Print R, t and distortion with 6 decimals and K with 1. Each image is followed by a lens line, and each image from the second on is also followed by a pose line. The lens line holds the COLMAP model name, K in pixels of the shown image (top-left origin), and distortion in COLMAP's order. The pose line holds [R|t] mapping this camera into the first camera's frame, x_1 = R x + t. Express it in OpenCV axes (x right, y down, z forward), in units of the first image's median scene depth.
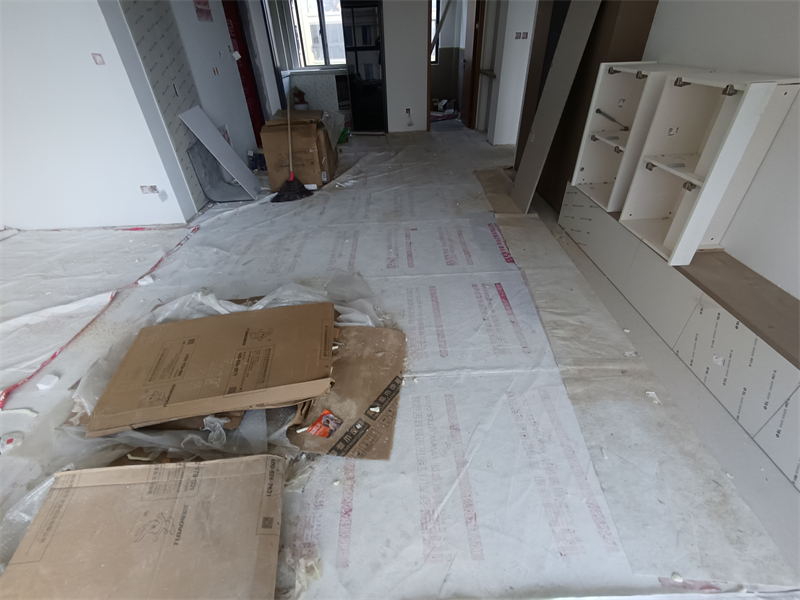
lens RADIAL K [[369.6, 0, 400.0], [0, 369.6, 300.0], [0, 0, 1]] dist [0.002124, -0.004835]
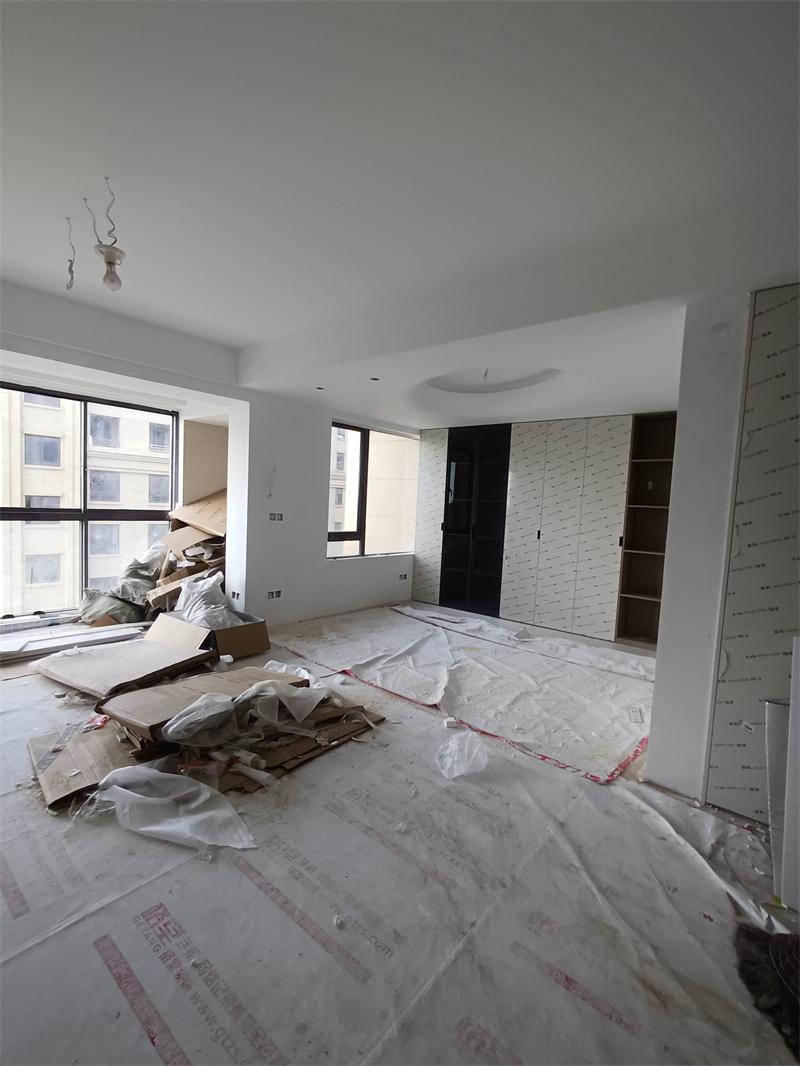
lens RADIAL K [[492.5, 0, 404.5], [0, 492.5, 535.9], [0, 0, 1]] dist [0.002124, -0.004835]
pose [[-0.663719, 0.054318, -0.746007, 0.166859], [-0.455312, 0.761950, 0.460568, -0.739418], [0.593437, 0.645354, -0.480989, 1.057802]]
